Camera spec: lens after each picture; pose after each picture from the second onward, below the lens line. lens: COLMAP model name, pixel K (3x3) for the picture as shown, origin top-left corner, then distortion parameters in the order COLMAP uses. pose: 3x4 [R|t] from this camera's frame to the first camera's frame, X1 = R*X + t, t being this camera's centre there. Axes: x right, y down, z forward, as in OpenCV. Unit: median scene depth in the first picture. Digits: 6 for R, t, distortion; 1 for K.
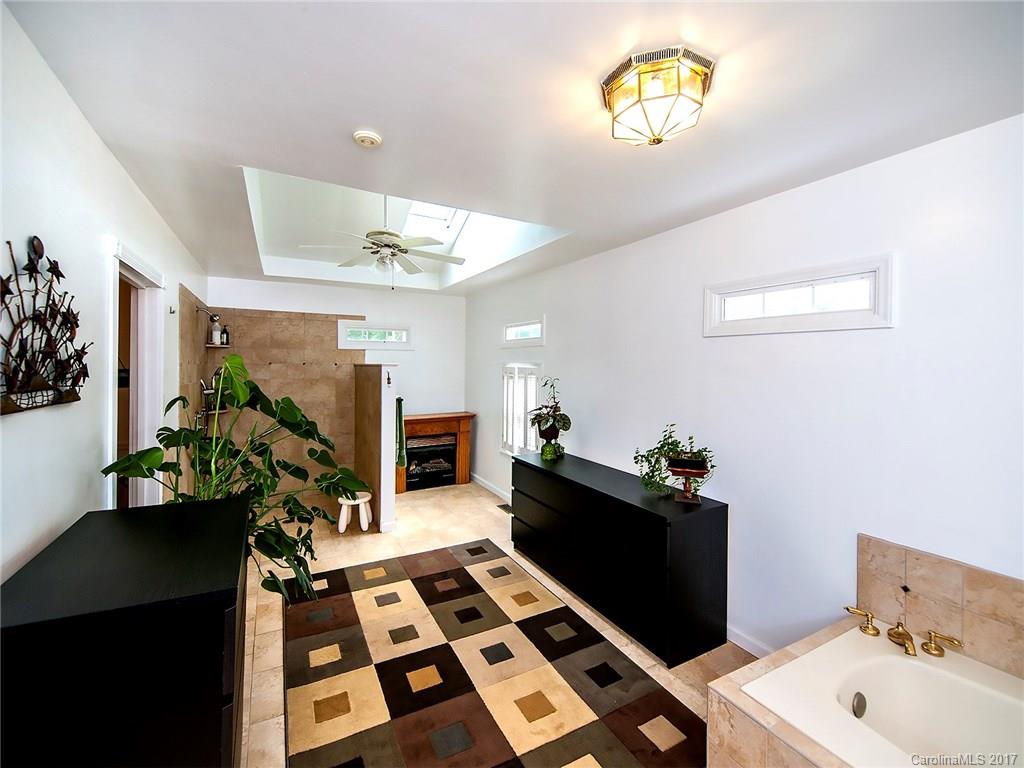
lens RADIAL K [[421.2, 0, 512.1], [0, 421.2, 374.2], [0, 0, 1]] dist [0.007790, -0.000726]
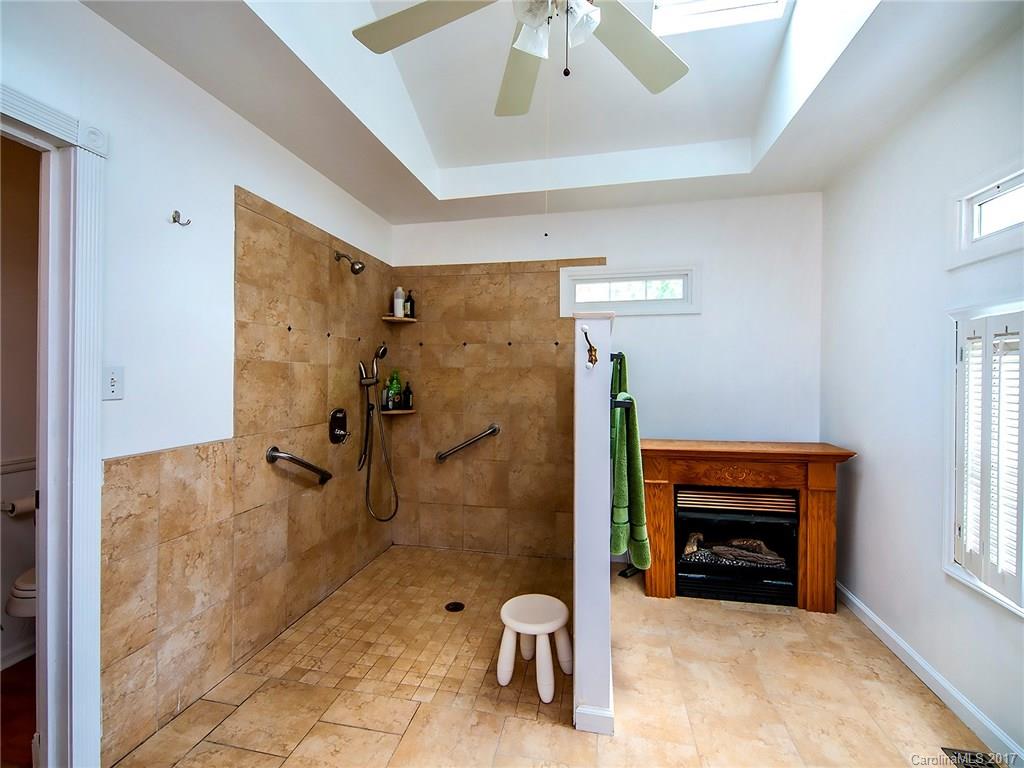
lens RADIAL K [[469.3, 0, 495.1], [0, 469.3, 368.8], [0, 0, 1]] dist [0.013567, -0.000695]
pose [[0.754565, -0.008379, -0.656172, -0.051224], [-0.013390, 0.999514, -0.028161, 0.033693], [0.656089, 0.030035, 0.754086, 0.466488]]
